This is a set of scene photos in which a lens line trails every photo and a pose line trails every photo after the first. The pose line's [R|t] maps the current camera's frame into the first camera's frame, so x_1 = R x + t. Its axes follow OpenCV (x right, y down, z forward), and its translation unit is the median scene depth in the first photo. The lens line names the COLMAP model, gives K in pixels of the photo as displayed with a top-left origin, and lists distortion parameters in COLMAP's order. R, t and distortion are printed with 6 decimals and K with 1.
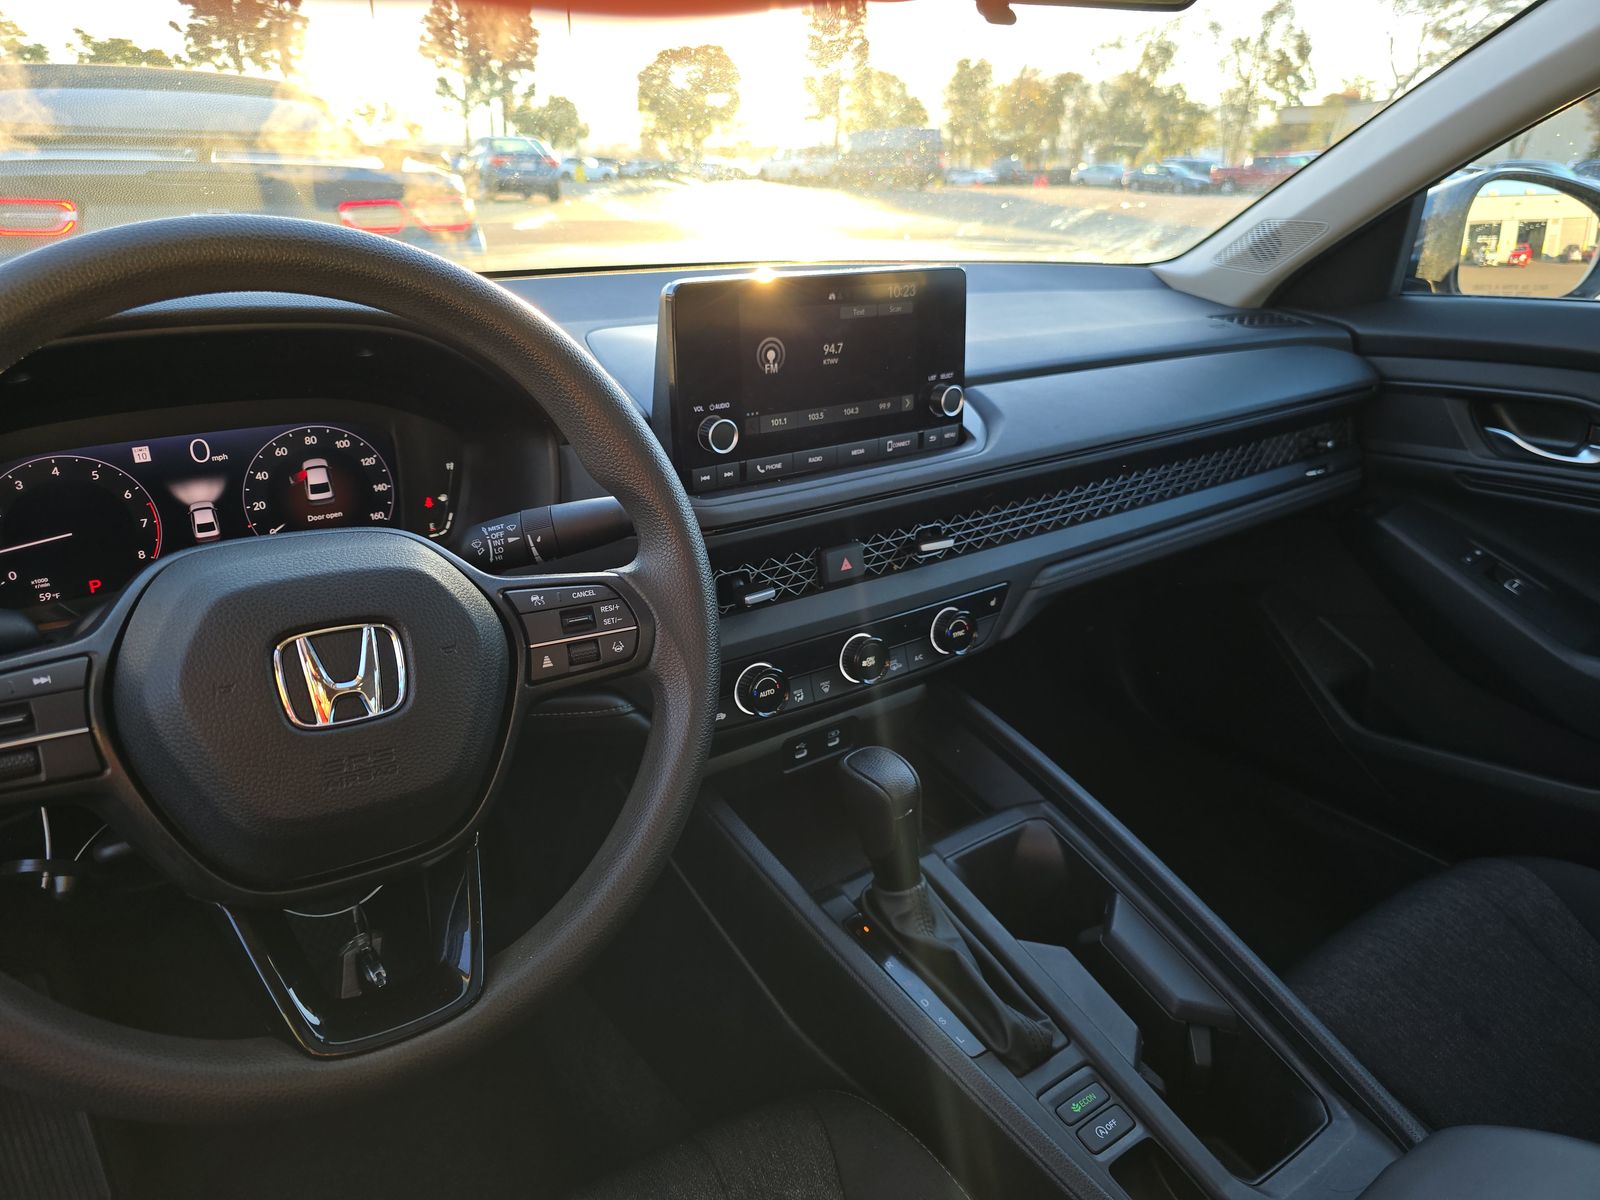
lens RADIAL K [[1093.5, 0, 800.0], [0, 1093.5, 600.0], [0, 0, 1]] dist [0.061834, -0.065023]
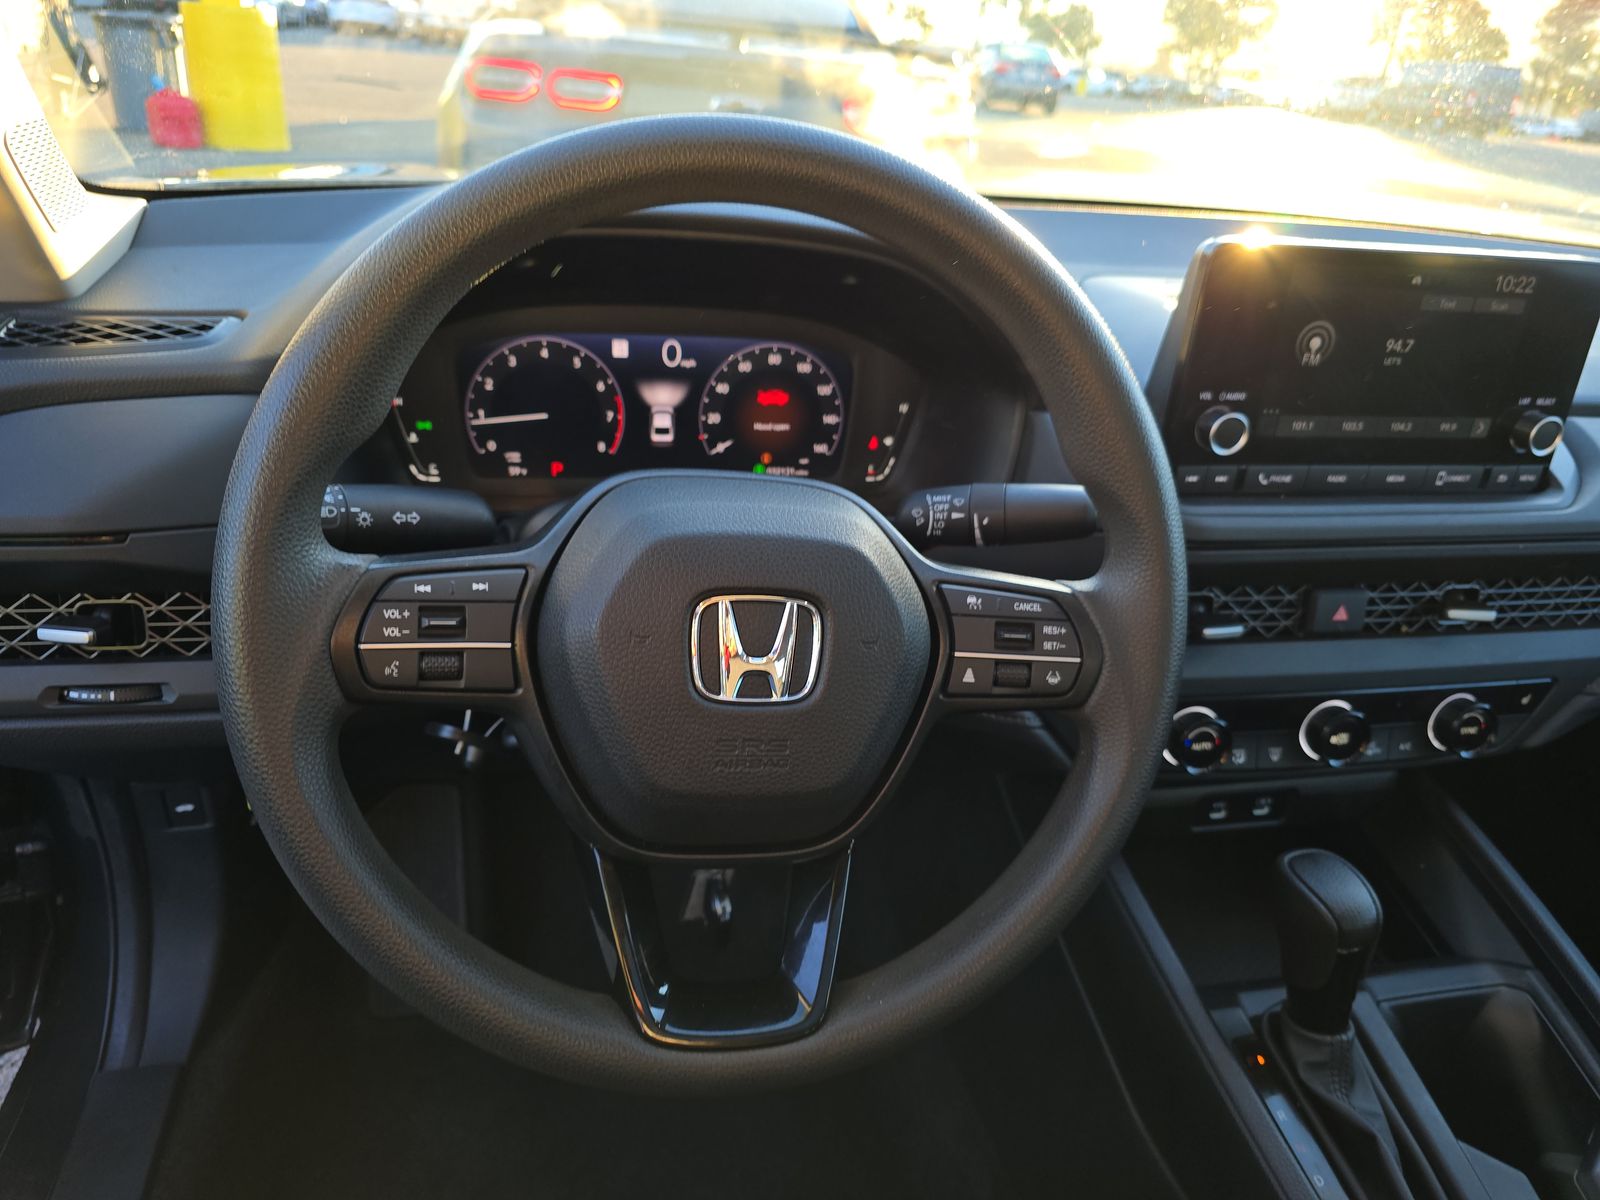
lens RADIAL K [[1085.1, 0, 800.0], [0, 1085.1, 600.0], [0, 0, 1]] dist [0.052126, -0.061703]
pose [[0.914708, 0.236015, -0.328033, -0.065641], [-0.211864, 0.971306, 0.108066, -0.049518], [0.344125, -0.029350, 0.938465, 0.119460]]
